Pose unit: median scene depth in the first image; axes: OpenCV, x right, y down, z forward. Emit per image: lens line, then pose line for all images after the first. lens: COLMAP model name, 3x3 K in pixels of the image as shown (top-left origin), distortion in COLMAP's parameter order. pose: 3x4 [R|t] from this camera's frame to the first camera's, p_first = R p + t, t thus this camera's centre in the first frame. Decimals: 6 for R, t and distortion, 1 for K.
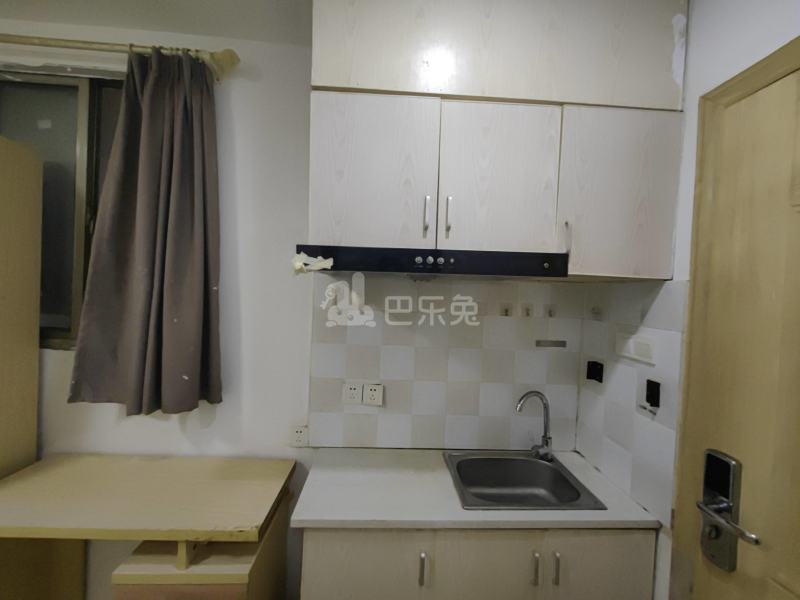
lens RADIAL K [[314.2, 0, 404.3], [0, 314.2, 298.0], [0, 0, 1]] dist [0.001158, -0.000246]
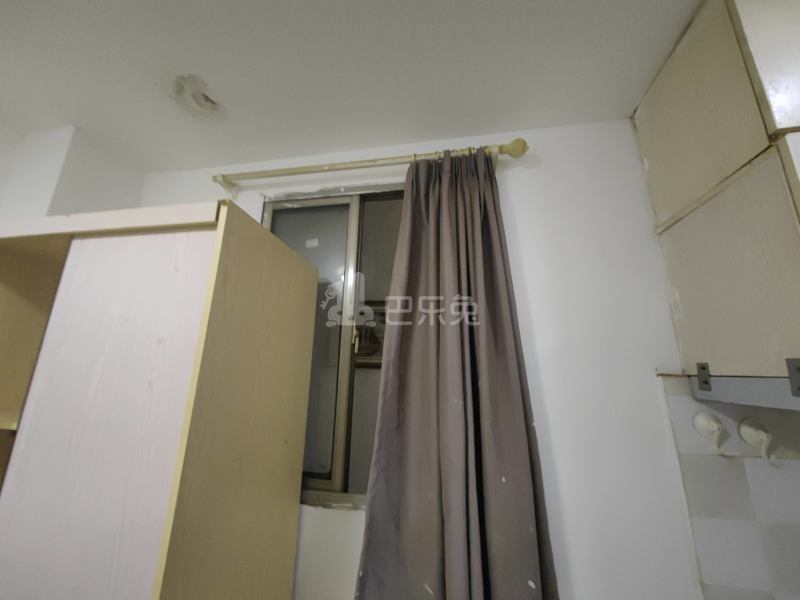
lens RADIAL K [[318.8, 0, 396.2], [0, 318.8, 298.6], [0, 0, 1]] dist [0.029350, -0.005720]
pose [[0.971093, -0.081918, -0.224207, -0.716636], [0.020210, 0.964113, -0.264722, -0.120154], [0.237846, 0.252538, 0.937899, 0.174319]]
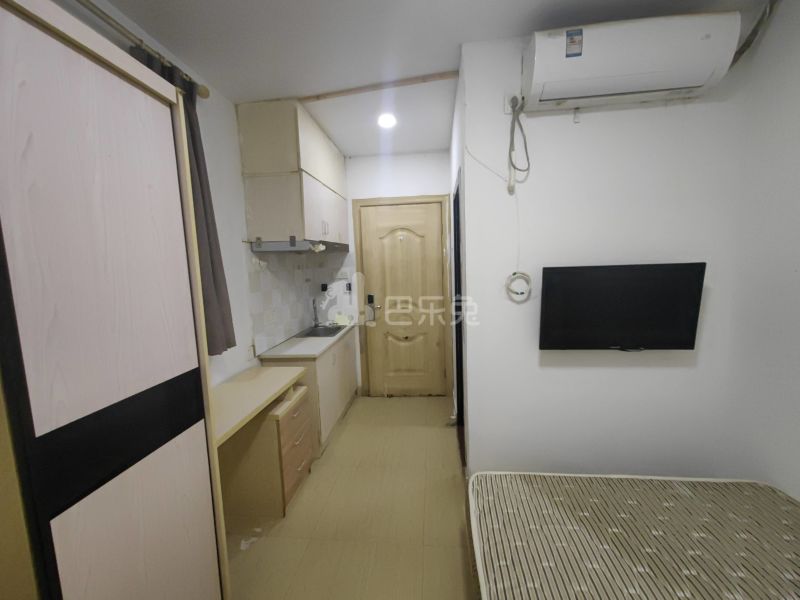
lens RADIAL K [[318.8, 0, 396.2], [0, 318.8, 298.6], [0, 0, 1]] dist [0.029350, -0.005720]
pose [[0.160971, -0.160485, 0.973824, -1.936266], [0.056479, 0.986572, 0.153250, -0.050373], [-0.985342, 0.030332, 0.167873, -0.028543]]
